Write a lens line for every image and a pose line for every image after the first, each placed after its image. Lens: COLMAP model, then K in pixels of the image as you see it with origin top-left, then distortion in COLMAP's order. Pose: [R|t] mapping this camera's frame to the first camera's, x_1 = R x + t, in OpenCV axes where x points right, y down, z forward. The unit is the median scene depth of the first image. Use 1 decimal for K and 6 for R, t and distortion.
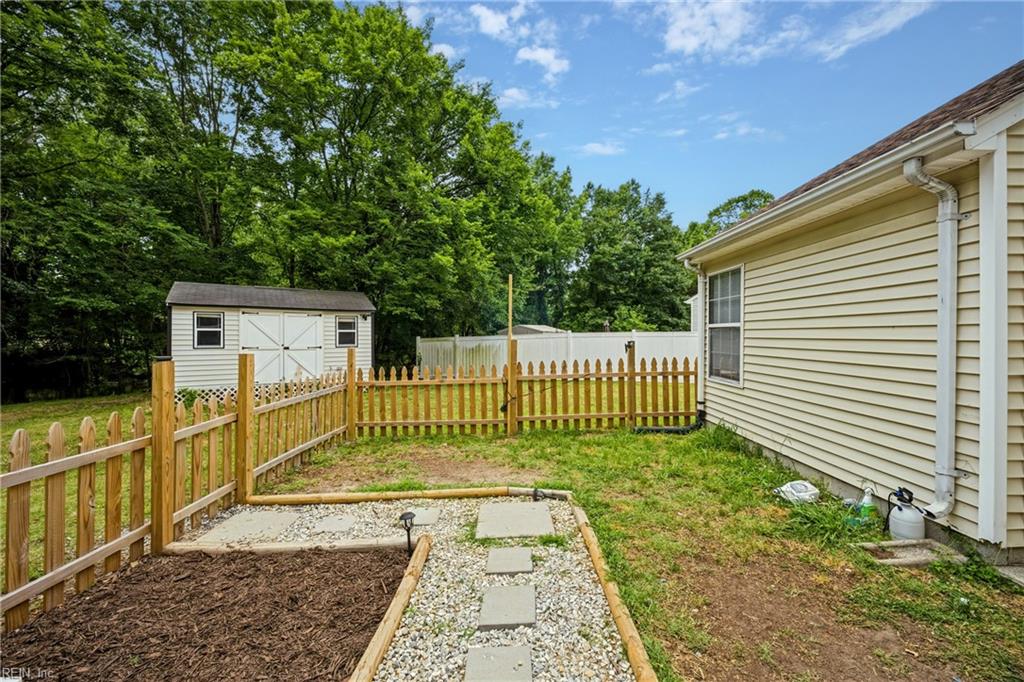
lens RADIAL K [[406.5, 0, 509.7], [0, 406.5, 334.1], [0, 0, 1]] dist [0.001019, 0.000222]
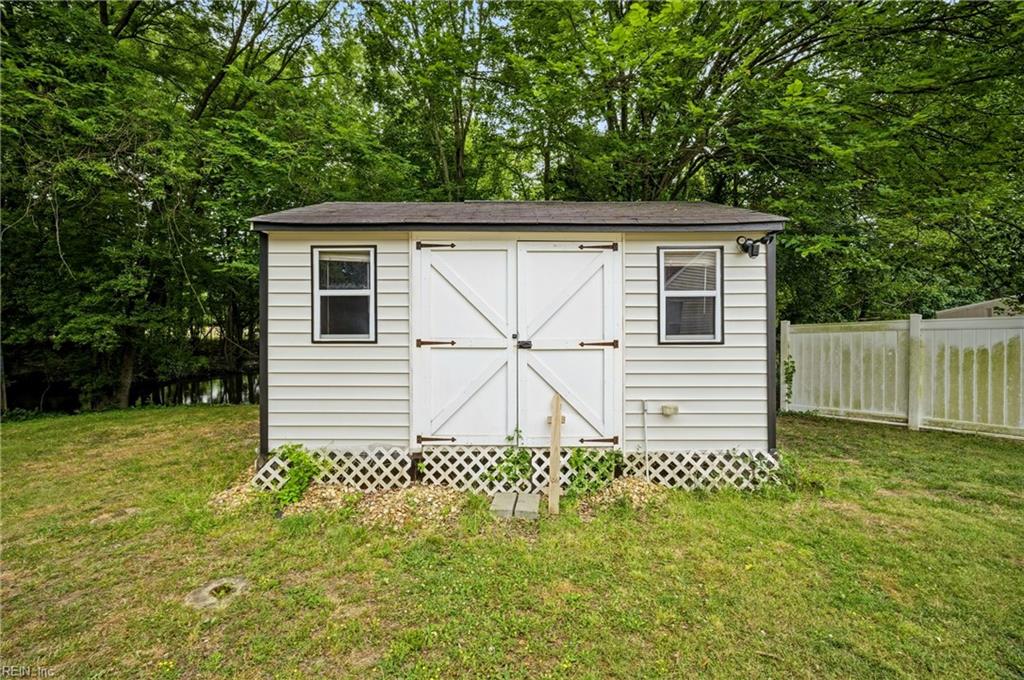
lens RADIAL K [[389.3, 0, 498.6], [0, 389.3, 325.7], [0, 0, 1]] dist [-0.000673, -0.000046]
pose [[0.822983, -0.004673, -0.568046, -0.426040], [0.003652, 0.999989, -0.002936, 0.021426], [0.568054, 0.000342, 0.822991, 0.803520]]
